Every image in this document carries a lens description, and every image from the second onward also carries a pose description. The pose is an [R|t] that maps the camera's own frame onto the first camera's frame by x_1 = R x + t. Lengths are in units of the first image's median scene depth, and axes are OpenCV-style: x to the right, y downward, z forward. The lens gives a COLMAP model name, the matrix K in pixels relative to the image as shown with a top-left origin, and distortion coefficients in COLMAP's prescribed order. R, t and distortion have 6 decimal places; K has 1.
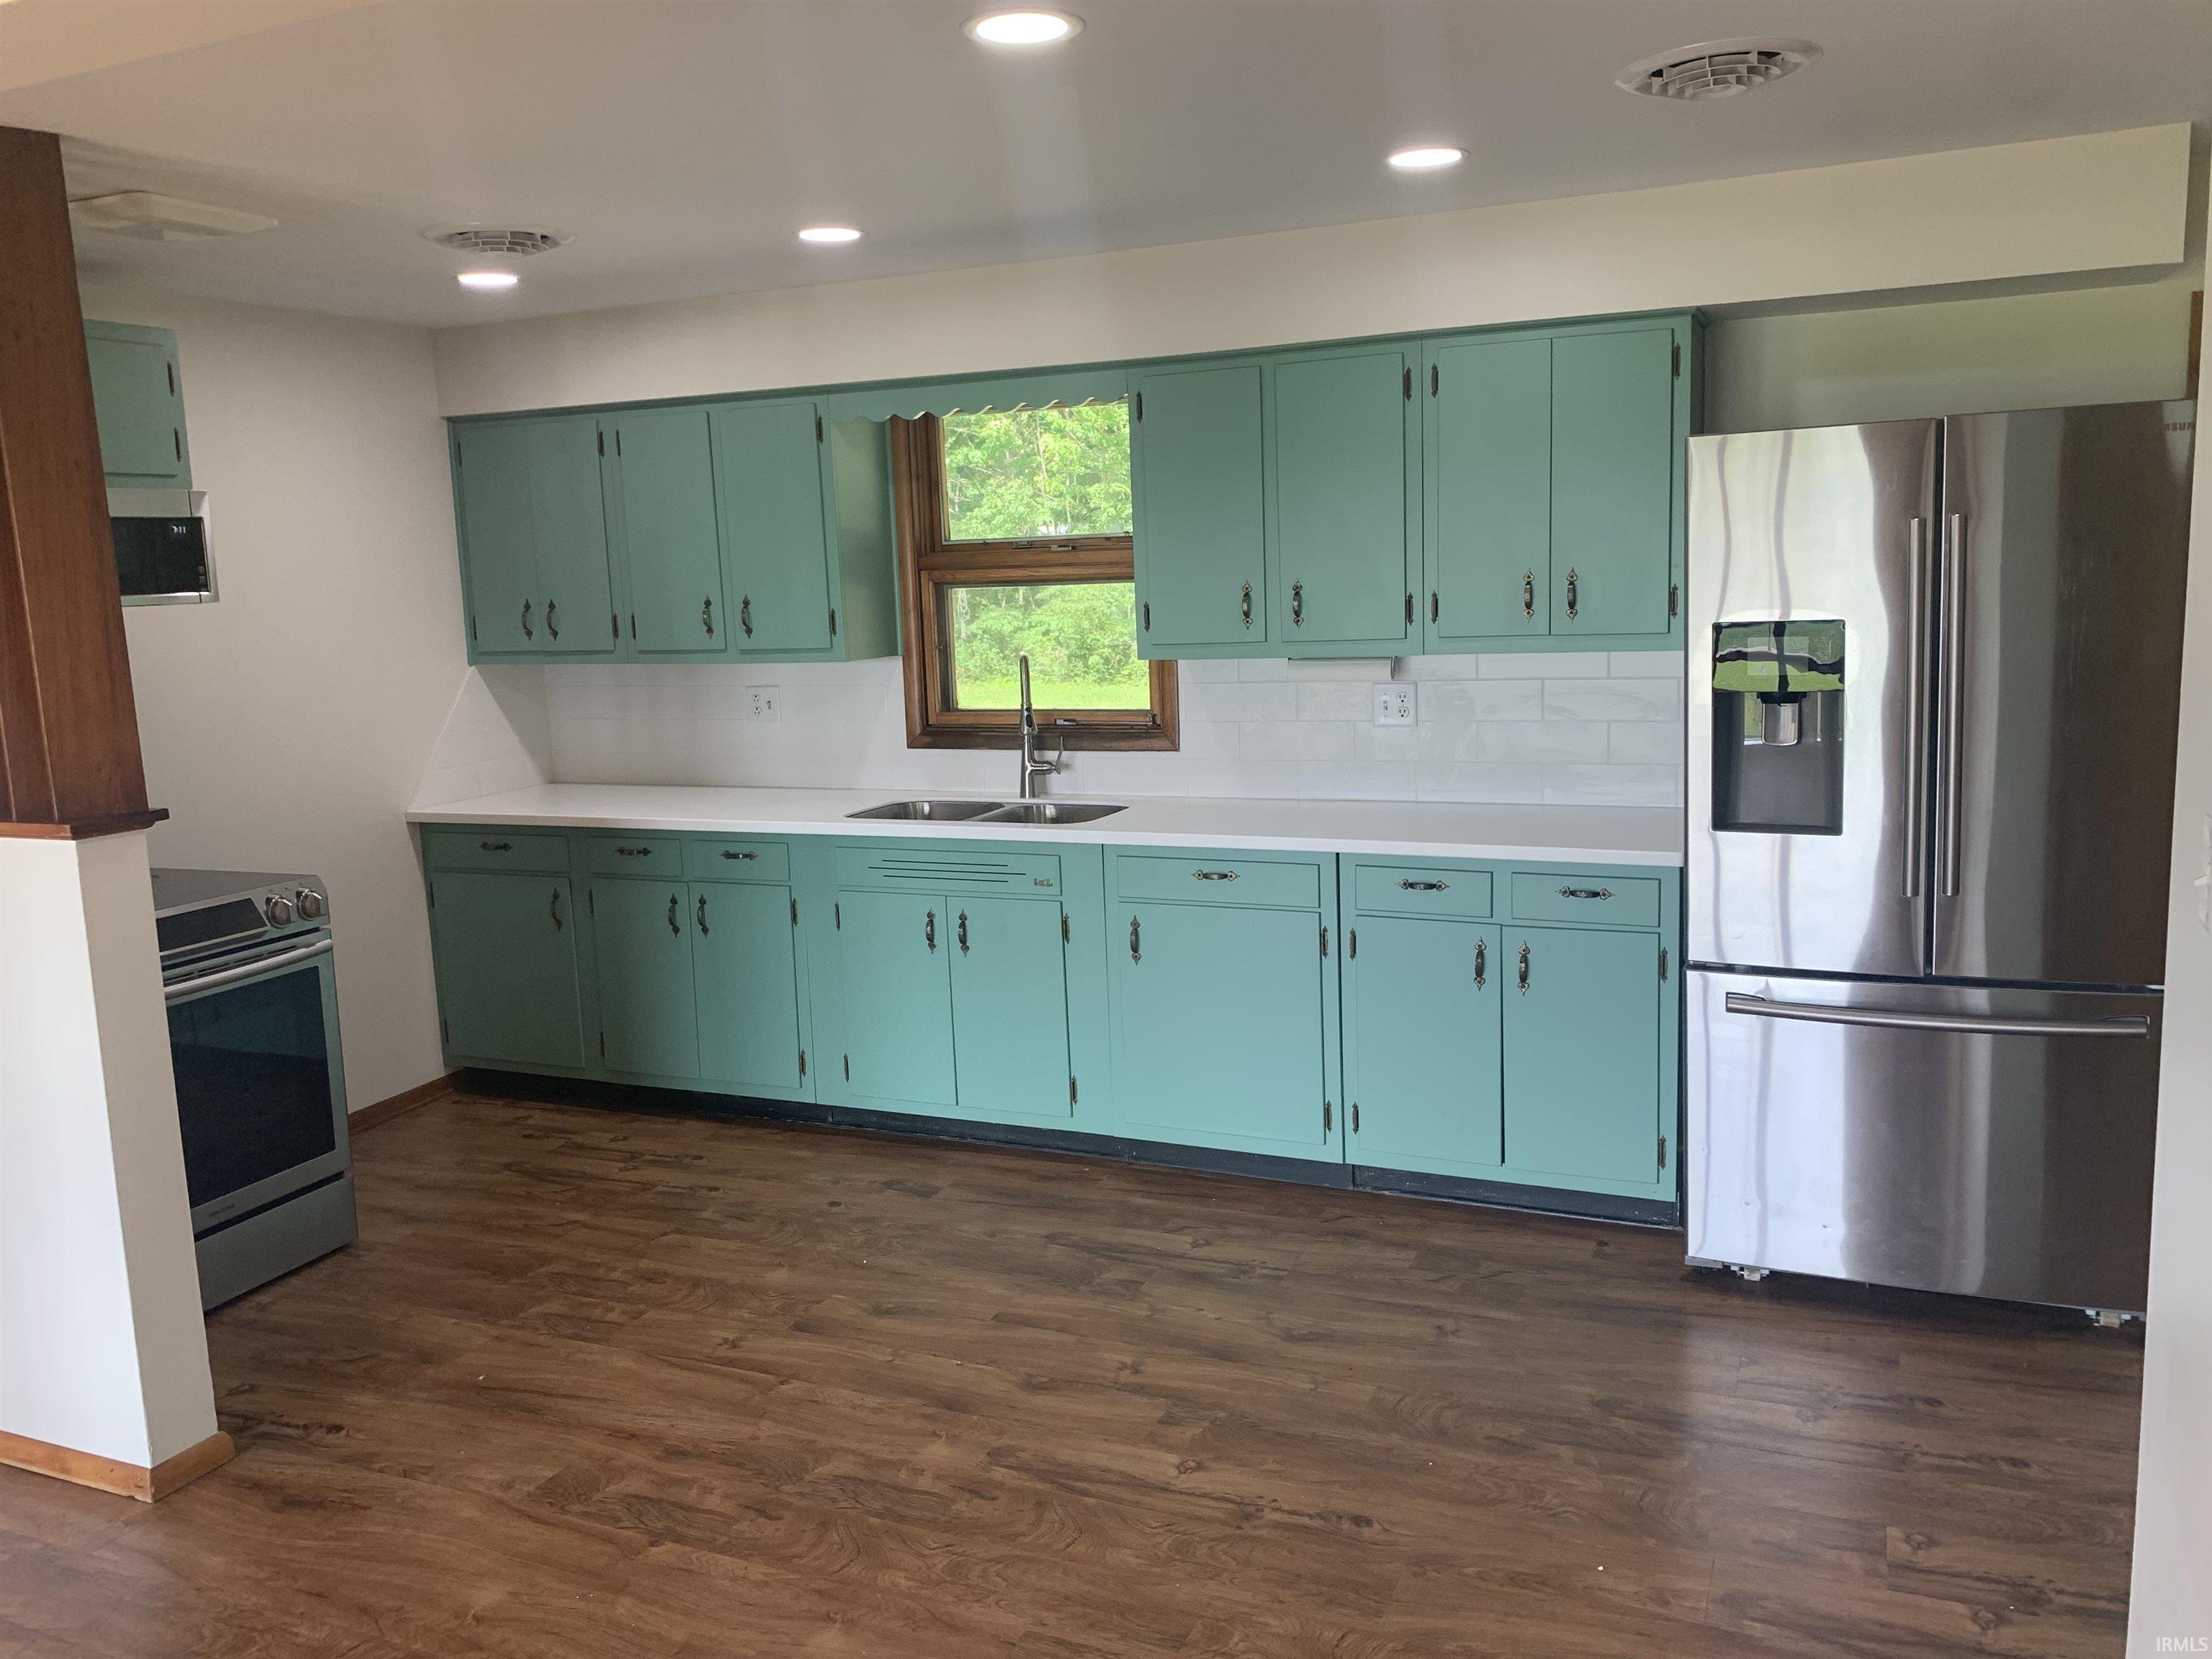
lens RADIAL K [[1713.1, 0, 1106.1], [0, 1713.1, 823.7], [0, 0, 1]] dist [-0.007099, -0.005391]
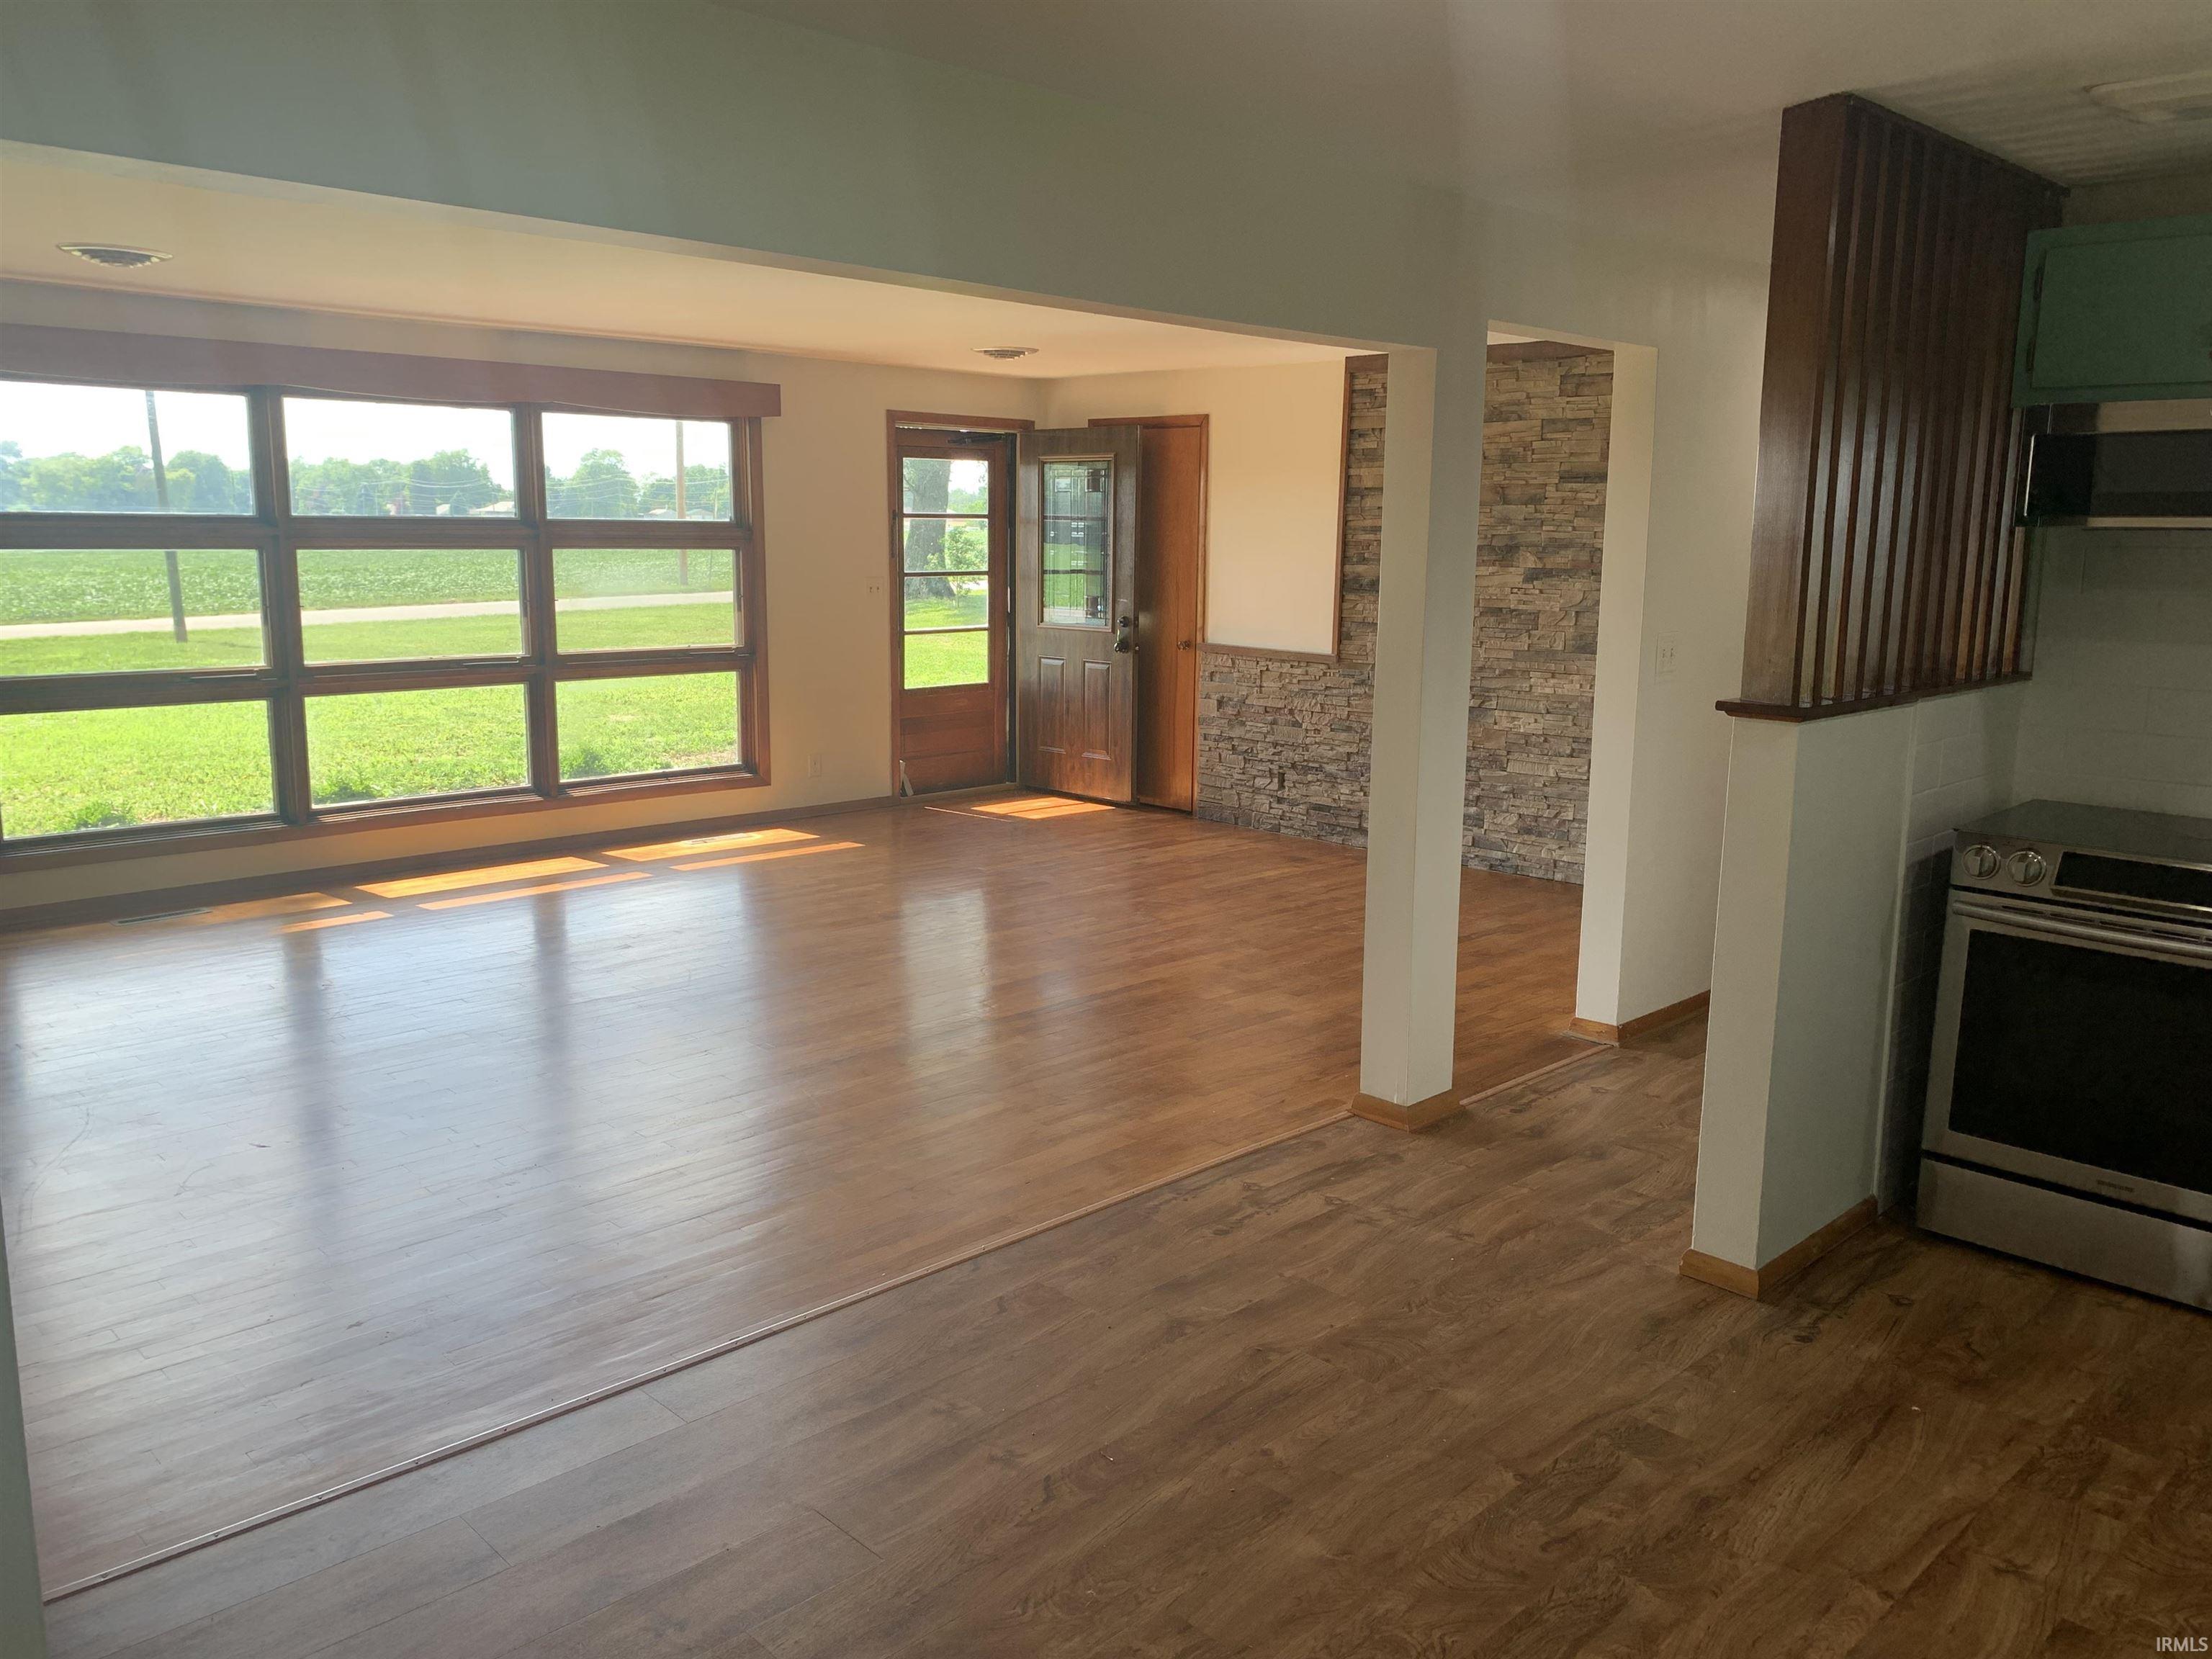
lens RADIAL K [[1713.1, 0, 1108.2], [0, 1713.1, 825.9], [0, 0, 1]] dist [-0.007099, -0.005391]
pose [[-0.383382, 0.193257, -0.903145, 0.583686], [-0.140373, 0.954311, 0.263793, -0.152170], [0.912860, 0.227910, -0.338737, 0.916239]]
